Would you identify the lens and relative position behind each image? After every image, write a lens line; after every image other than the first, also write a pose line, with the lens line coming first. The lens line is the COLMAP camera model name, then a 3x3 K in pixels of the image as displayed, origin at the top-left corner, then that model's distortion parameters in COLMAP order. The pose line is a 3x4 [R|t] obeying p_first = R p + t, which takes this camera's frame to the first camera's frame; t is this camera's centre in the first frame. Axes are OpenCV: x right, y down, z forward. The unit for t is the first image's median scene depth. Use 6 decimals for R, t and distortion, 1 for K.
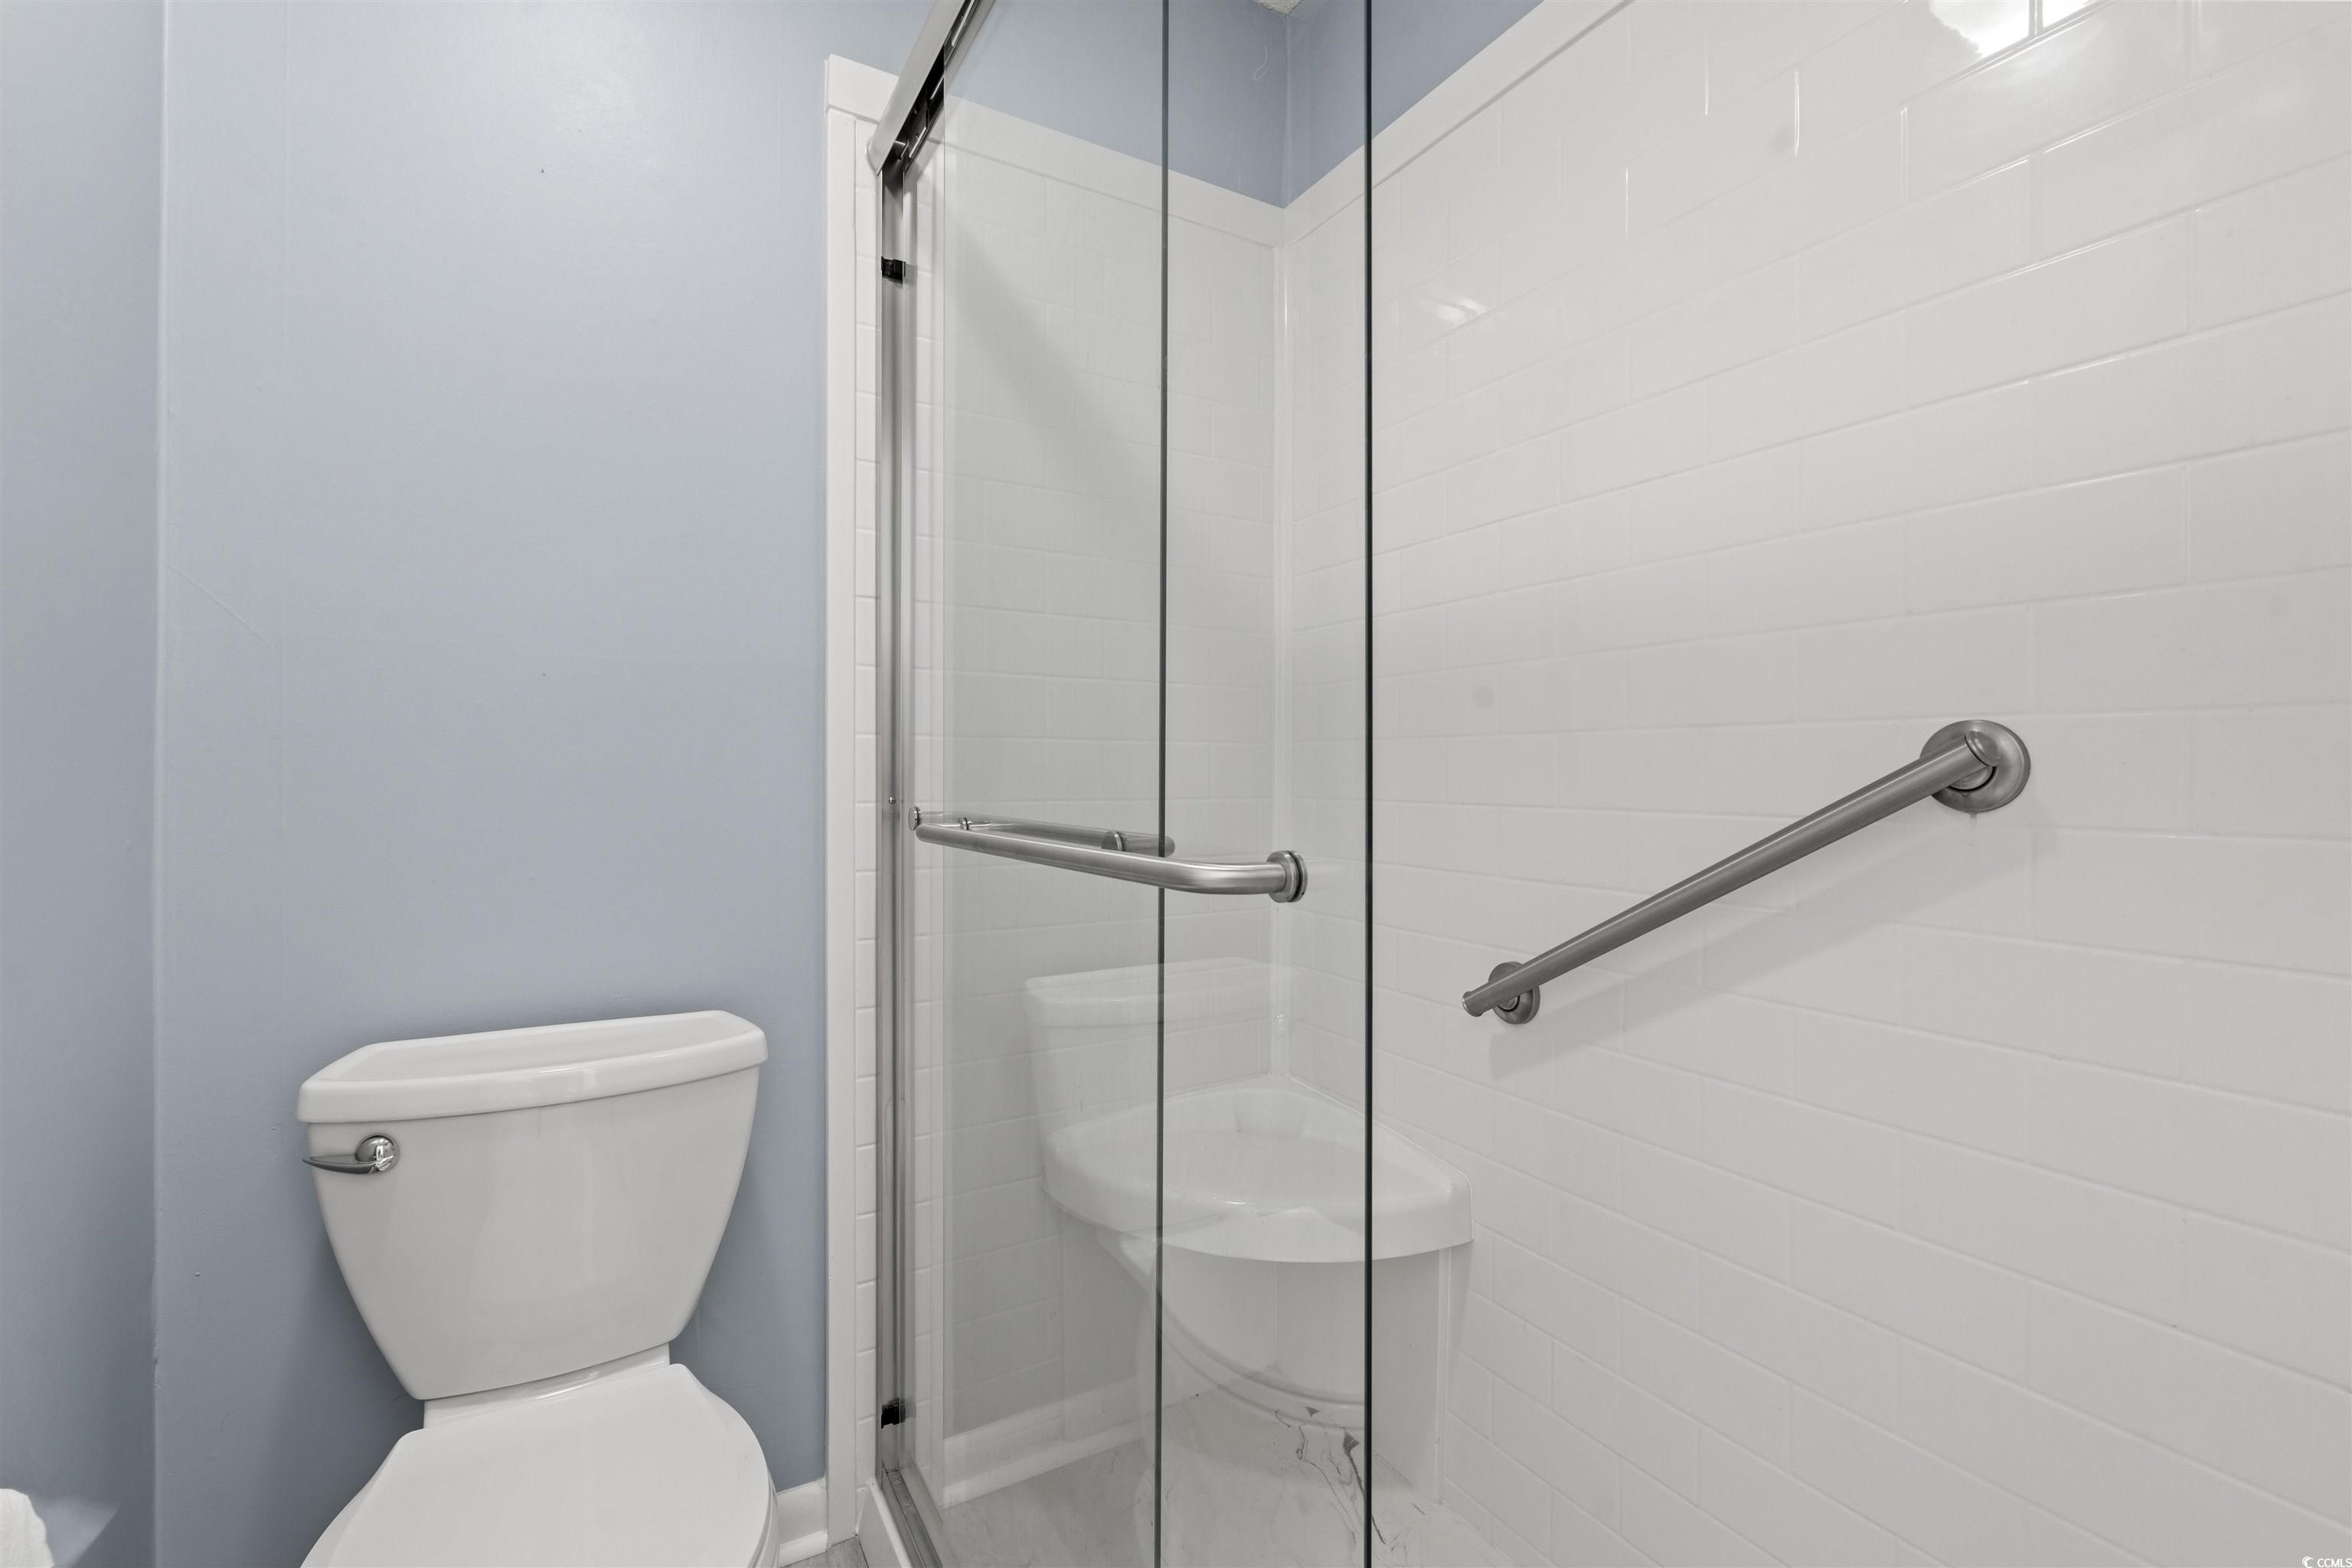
lens RADIAL K [[1026.8, 0, 1176.0], [0, 1026.8, 784.0], [0, 0, 1]] dist [-0.003113, -0.000499]
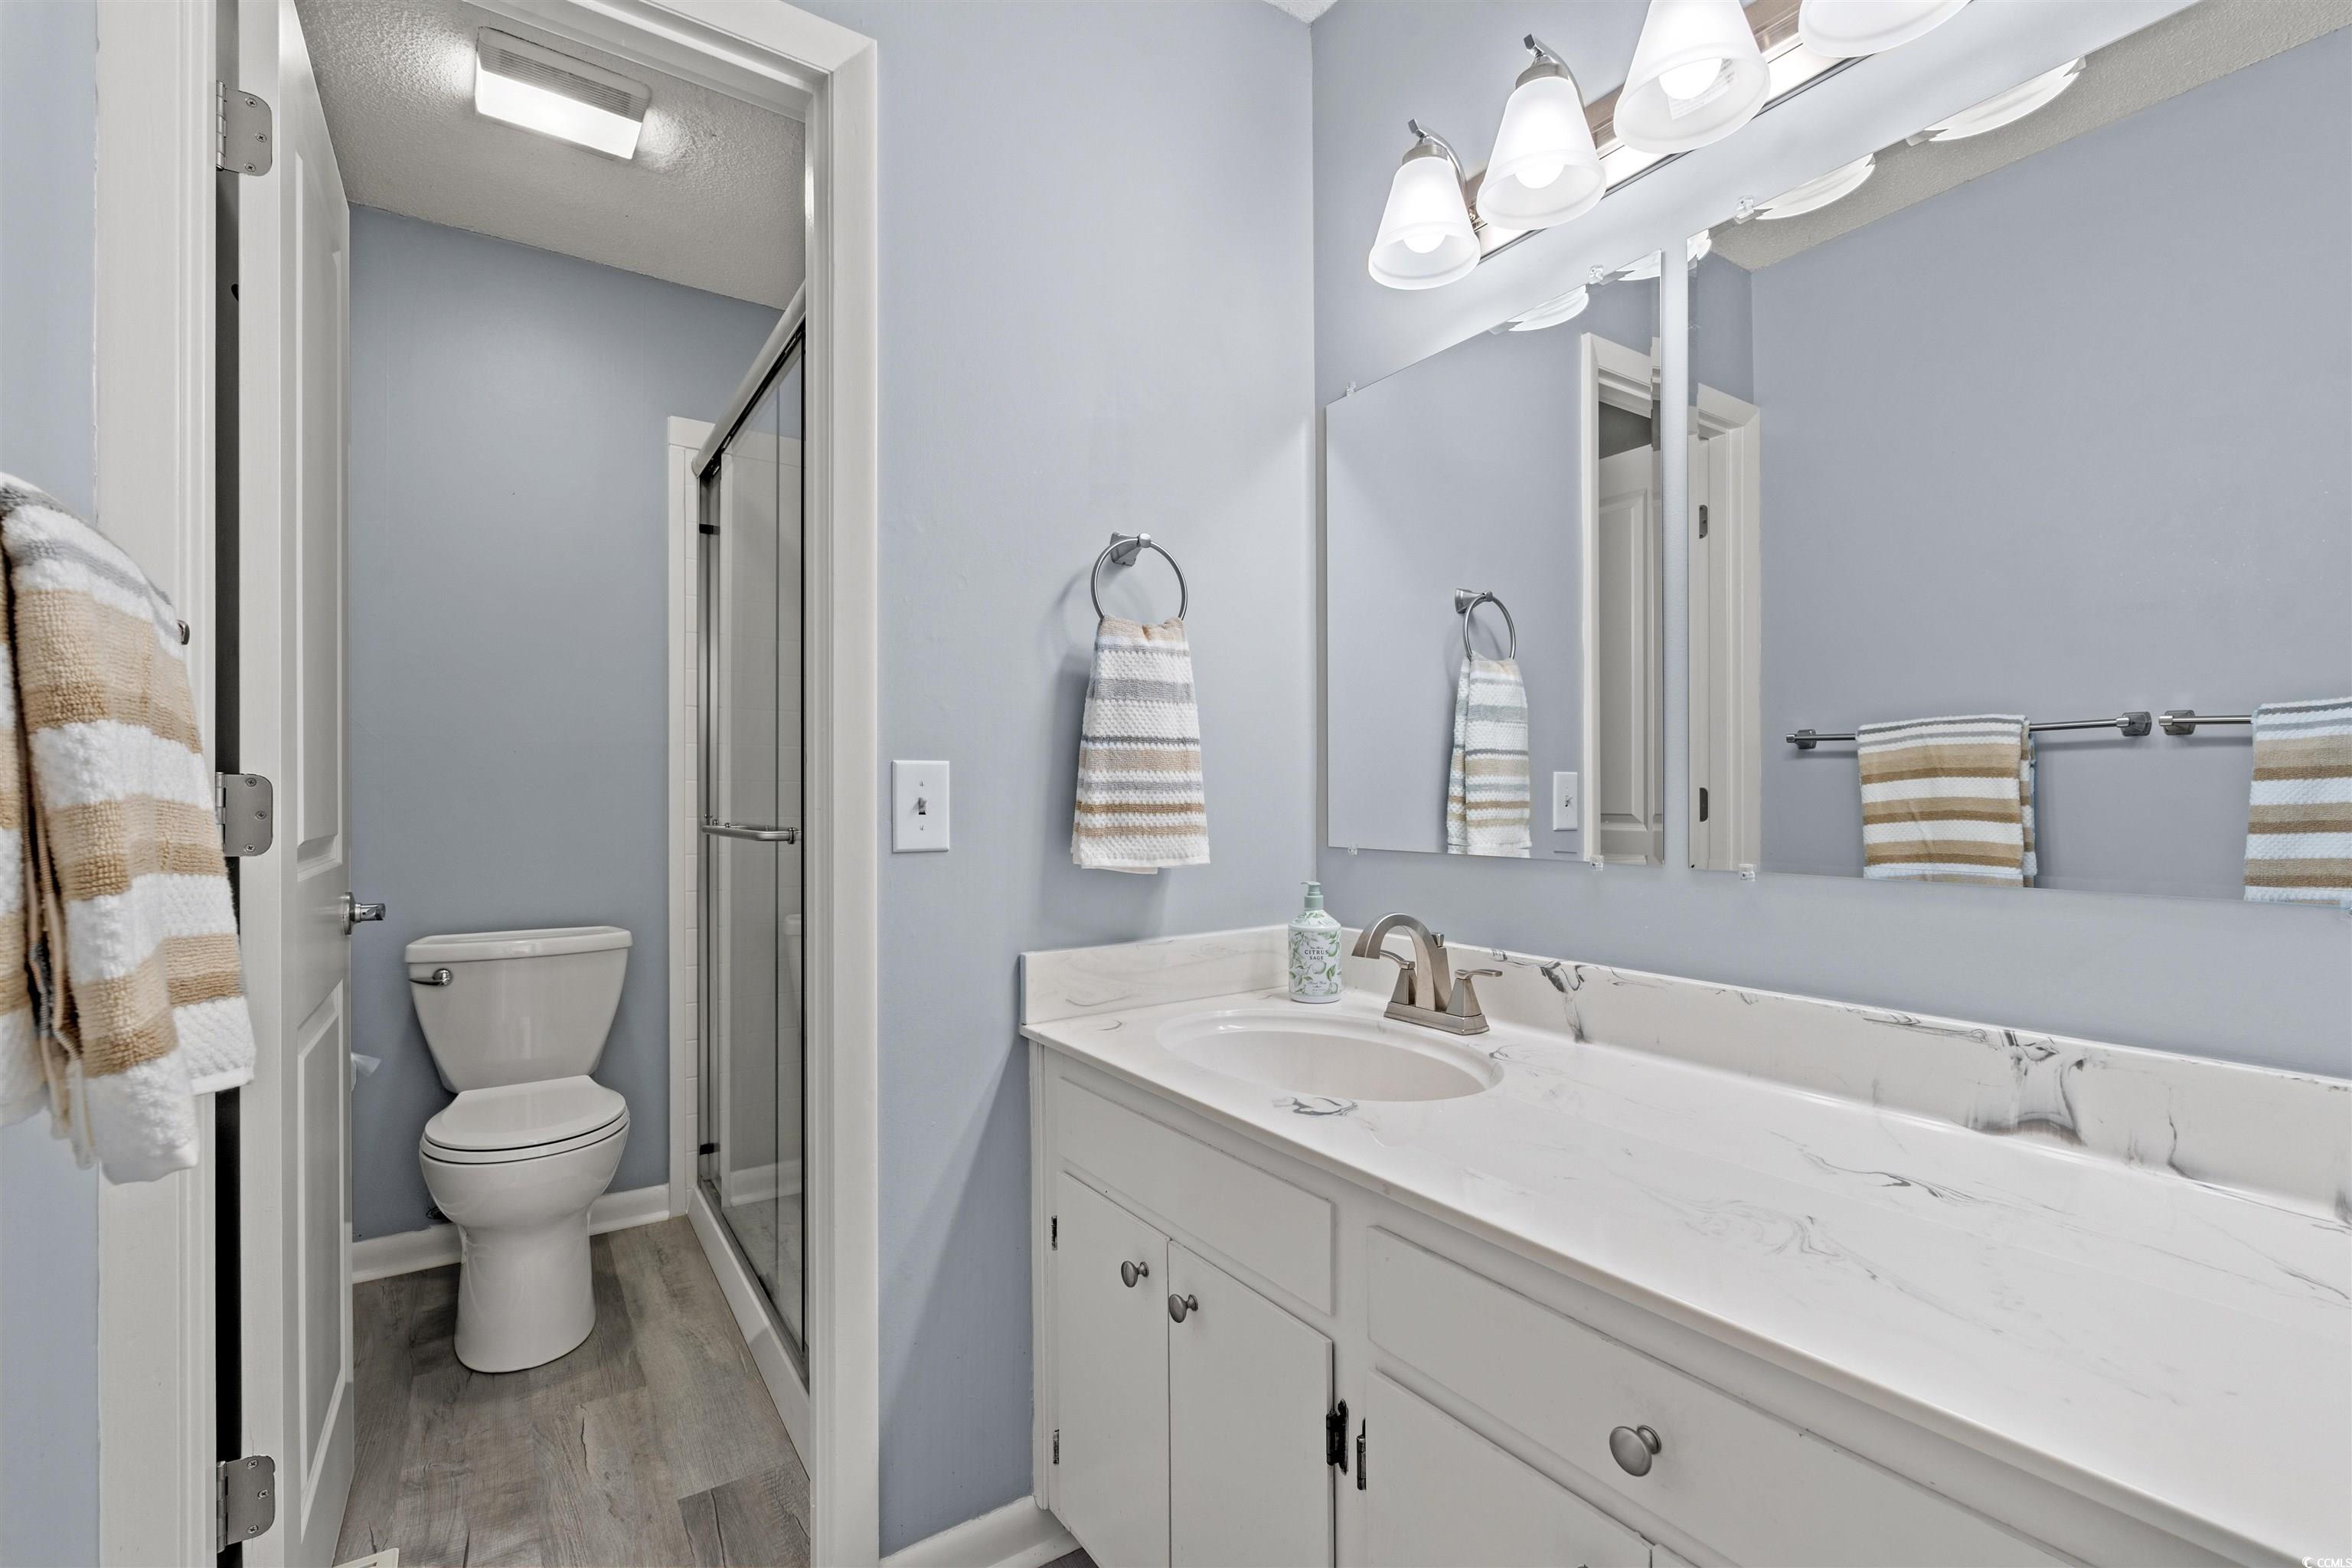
lens RADIAL K [[1026.8, 0, 1176.0], [0, 1026.8, 784.0], [0, 0, 1]] dist [-0.003113, -0.000499]
pose [[0.997882, -0.006360, 0.064732, 0.458719], [0.007519, 0.999815, -0.017677, -0.000042], [-0.064608, 0.018127, 0.997746, -0.920719]]
